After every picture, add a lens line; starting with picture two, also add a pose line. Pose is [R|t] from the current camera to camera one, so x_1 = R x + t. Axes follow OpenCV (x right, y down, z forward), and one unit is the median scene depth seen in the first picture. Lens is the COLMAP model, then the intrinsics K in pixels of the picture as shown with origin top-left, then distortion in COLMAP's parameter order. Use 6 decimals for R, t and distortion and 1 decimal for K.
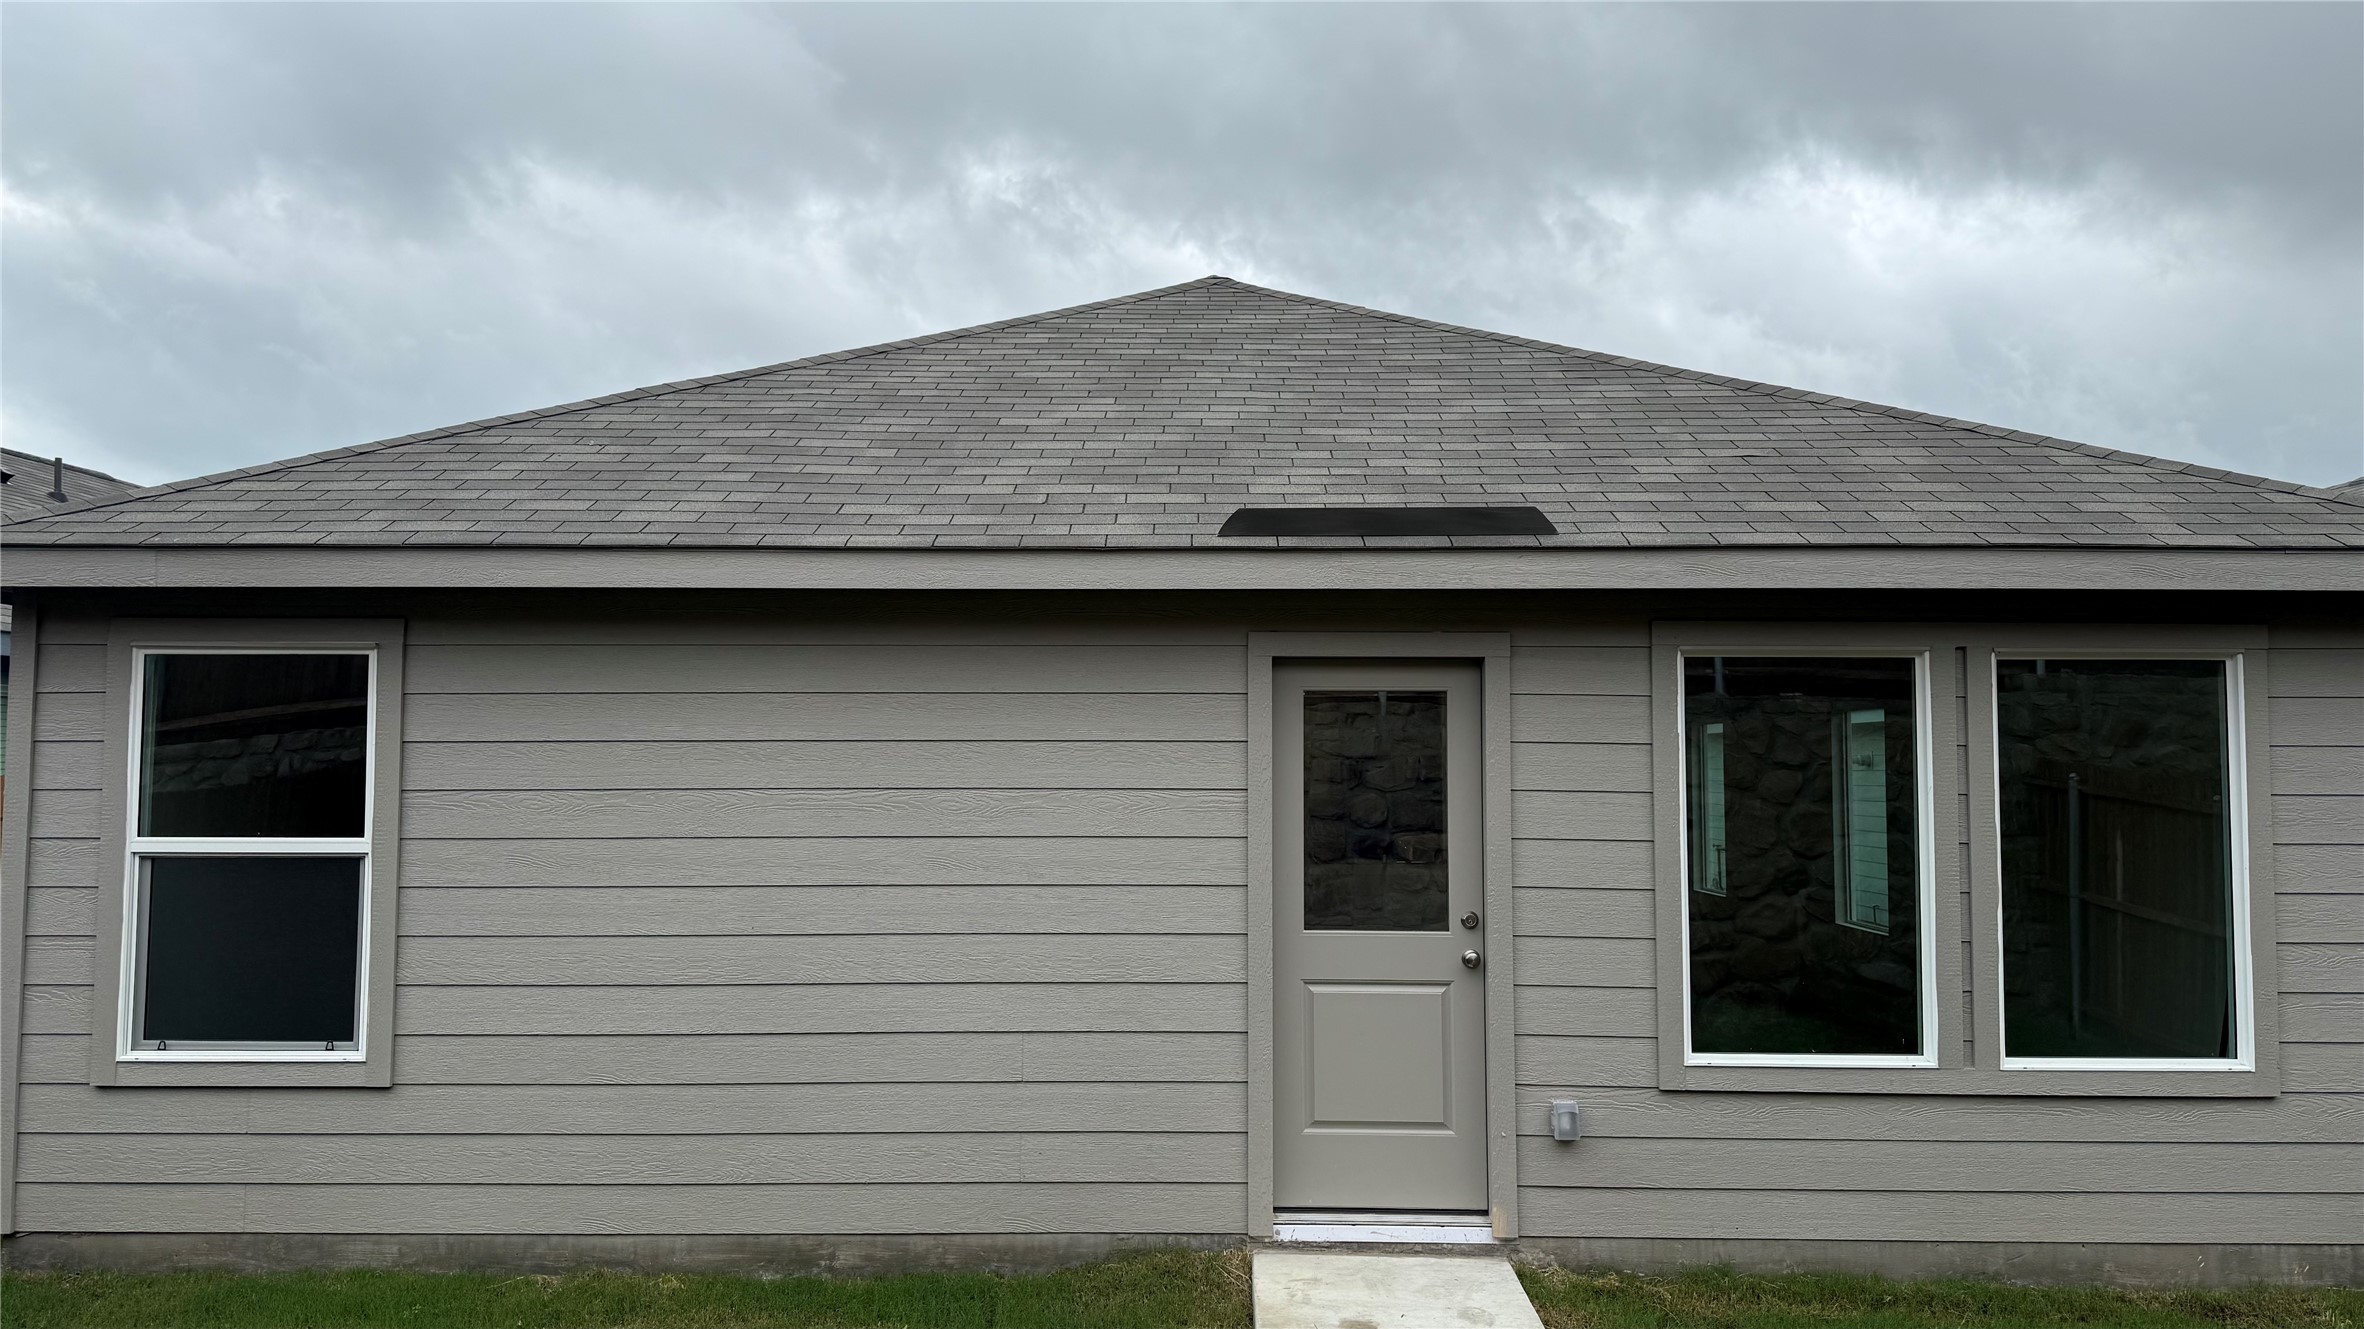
lens RADIAL K [[1708.3, 0, 1049.7], [0, 1708.3, 655.5], [0, 0, 1]] dist [0.069890, -0.068219]
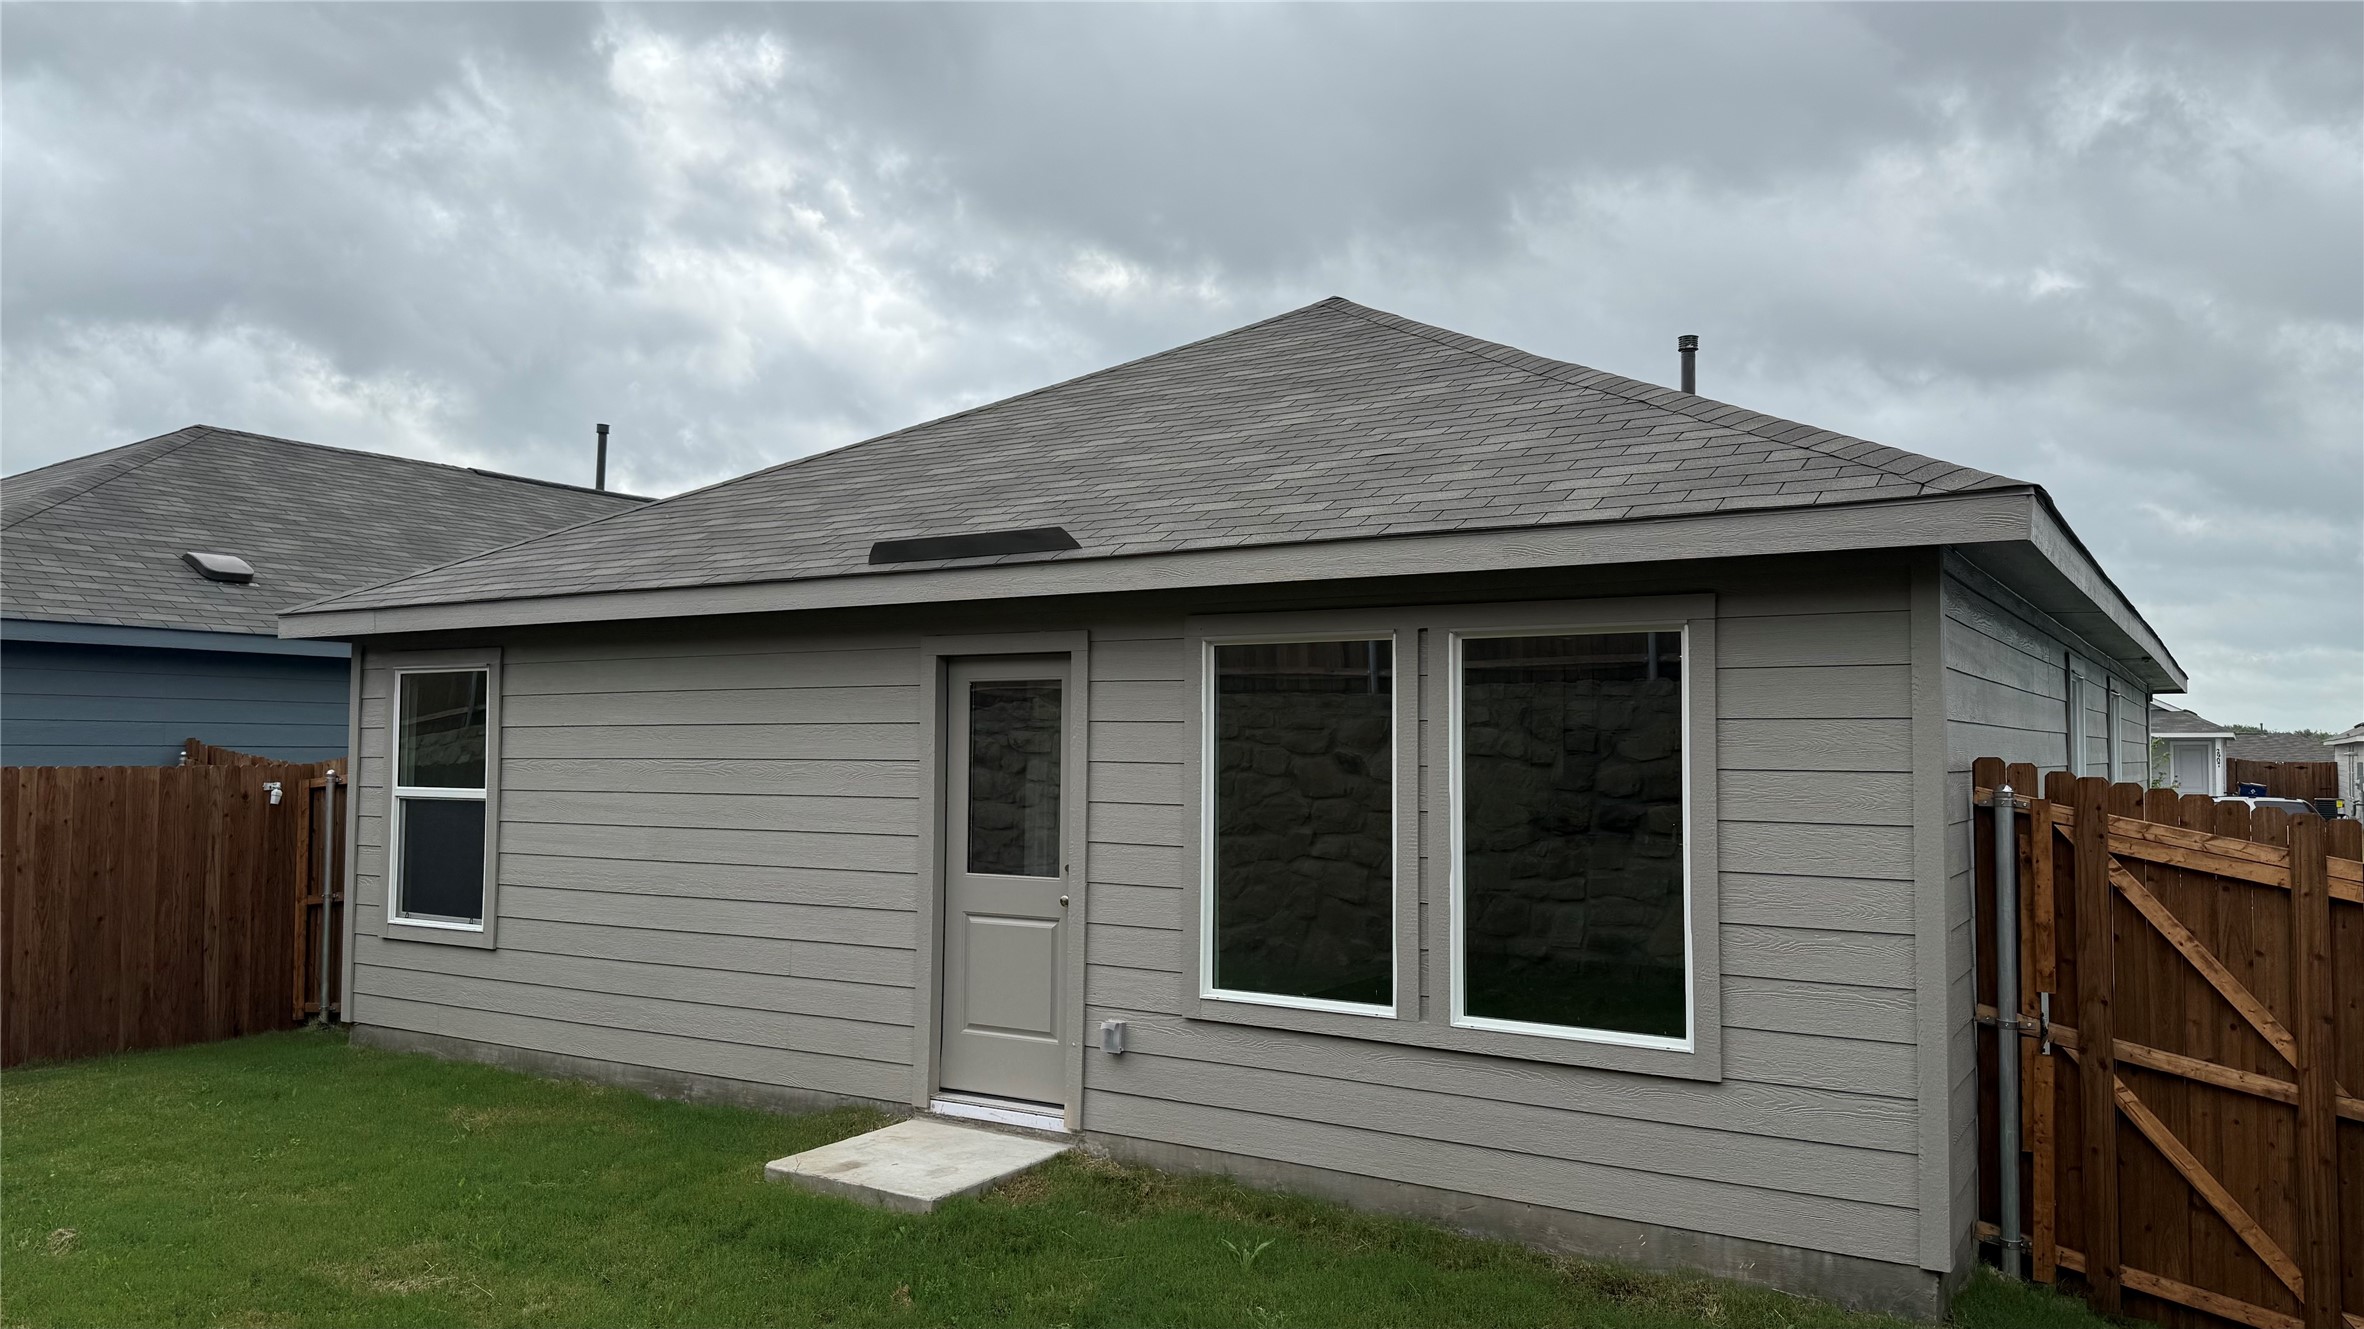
lens RADIAL K [[1689.0, 0, 1033.2], [0, 1689.0, 667.9], [0, 0, 1]] dist [0.169212, -0.286684]
pose [[0.829654, -0.025540, -0.557694, 0.894570], [0.036271, 0.999308, 0.008195, 0.002118], [0.557099, -0.027027, 0.830006, -0.002426]]
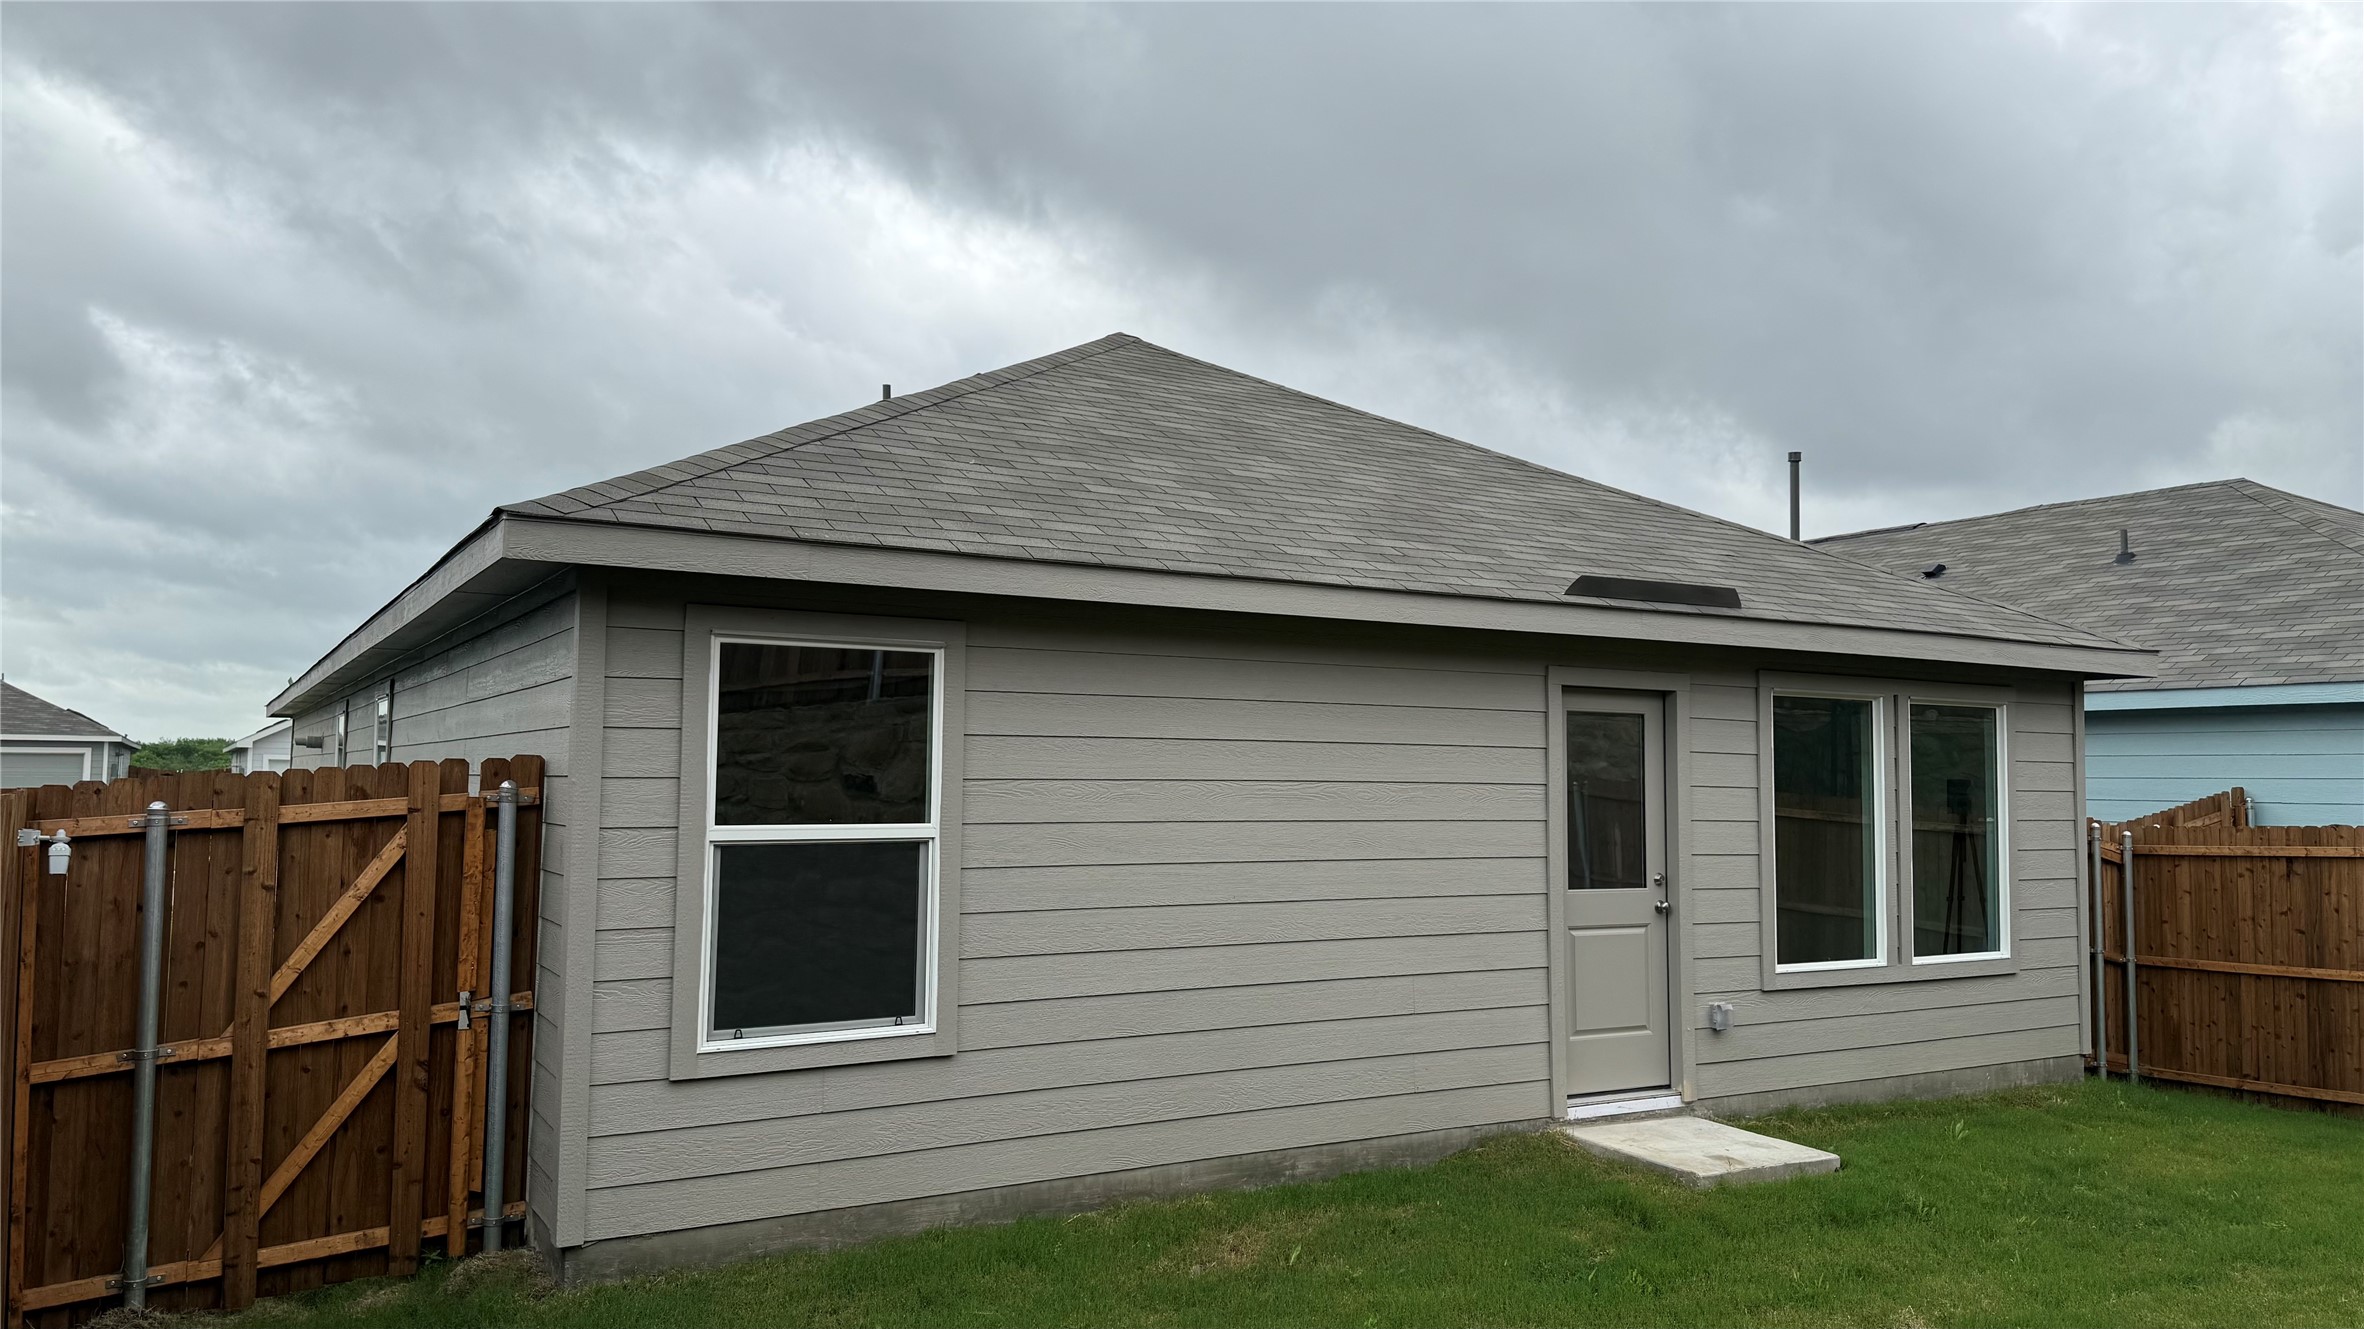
lens RADIAL K [[1750.4, 0, 1153.9], [0, 1750.4, 667.5], [0, 0, 1]] dist [0.288350, -0.588687]
pose [[0.837892, 0.039491, 0.544406, -0.900667], [-0.048957, 0.998797, 0.002898, -0.001479], [-0.543637, -0.029081, 0.838817, 0.008040]]
